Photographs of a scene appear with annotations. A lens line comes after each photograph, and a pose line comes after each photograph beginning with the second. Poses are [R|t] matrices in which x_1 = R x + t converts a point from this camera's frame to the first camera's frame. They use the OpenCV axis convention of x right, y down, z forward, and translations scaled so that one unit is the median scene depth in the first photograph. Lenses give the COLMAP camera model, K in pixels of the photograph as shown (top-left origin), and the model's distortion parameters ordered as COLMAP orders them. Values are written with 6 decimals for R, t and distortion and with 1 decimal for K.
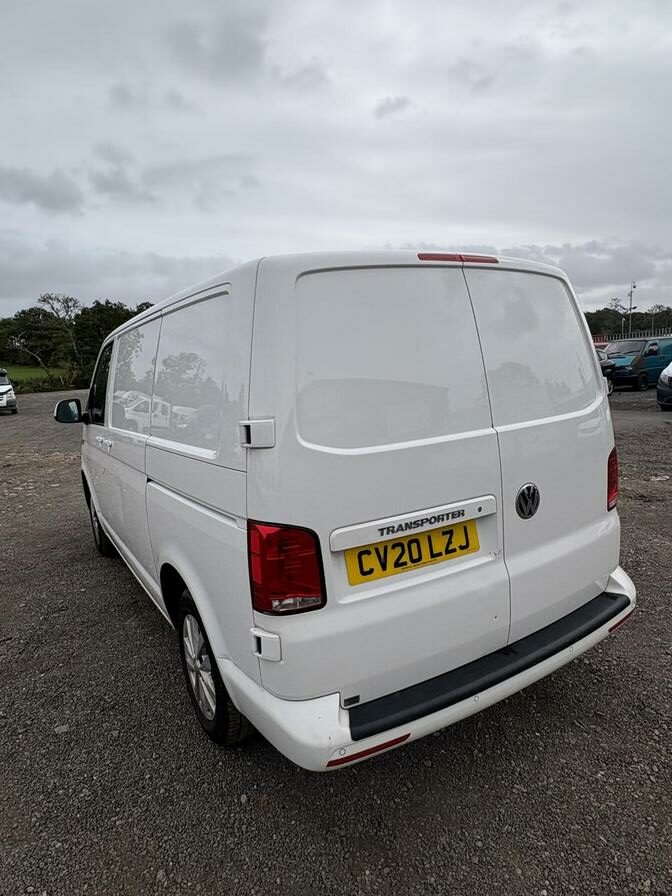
lens RADIAL K [[557.7, 0, 336.0], [0, 557.7, 448.0], [0, 0, 1]] dist [-0.003474, -0.000052]
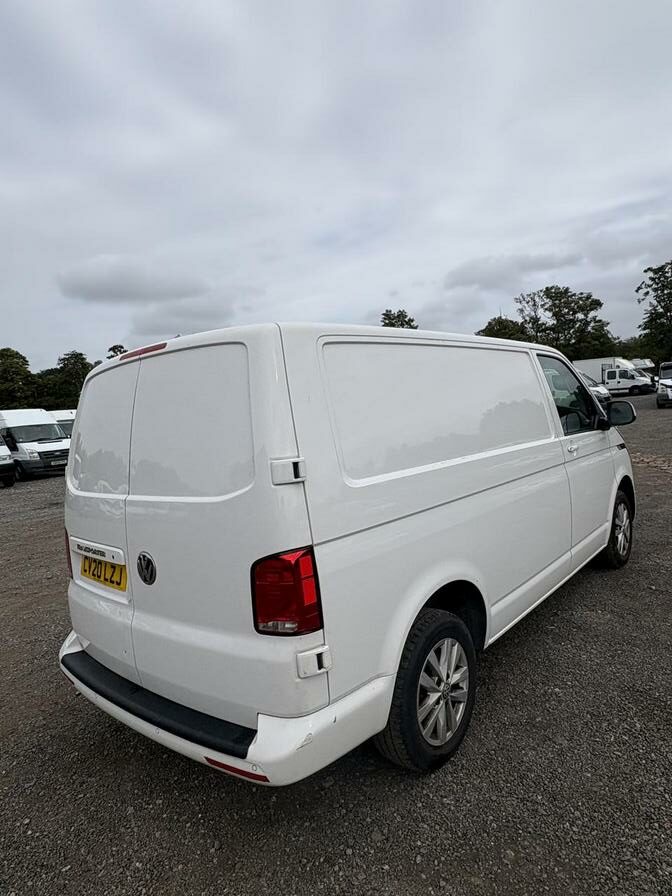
lens RADIAL K [[549.3, 0, 316.3], [0, 549.3, 442.5], [0, 0, 1]] dist [-0.000745, 0.001094]
pose [[0.284201, 0.090074, -0.954524, 1.522114], [-0.068470, 0.994942, 0.073502, -0.264559], [0.956317, 0.044467, 0.288931, 1.054326]]
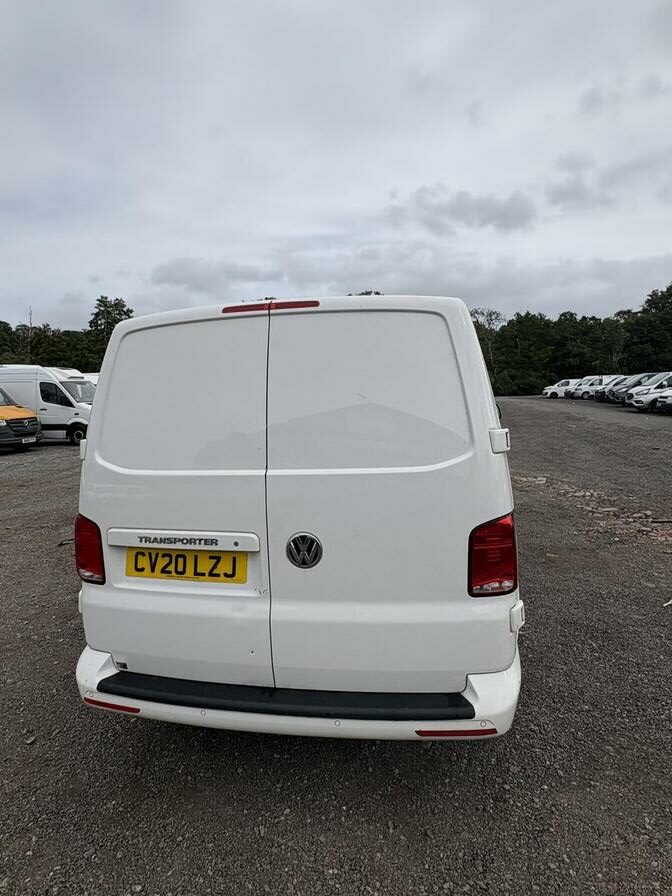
lens RADIAL K [[557.7, 0, 336.0], [0, 557.7, 448.0], [0, 0, 1]] dist [-0.003474, -0.000052]
pose [[0.724978, 0.107757, -0.680291, 1.087470], [-0.116738, 0.992620, 0.032823, -0.127120], [0.678807, 0.055620, 0.732207, 0.335041]]
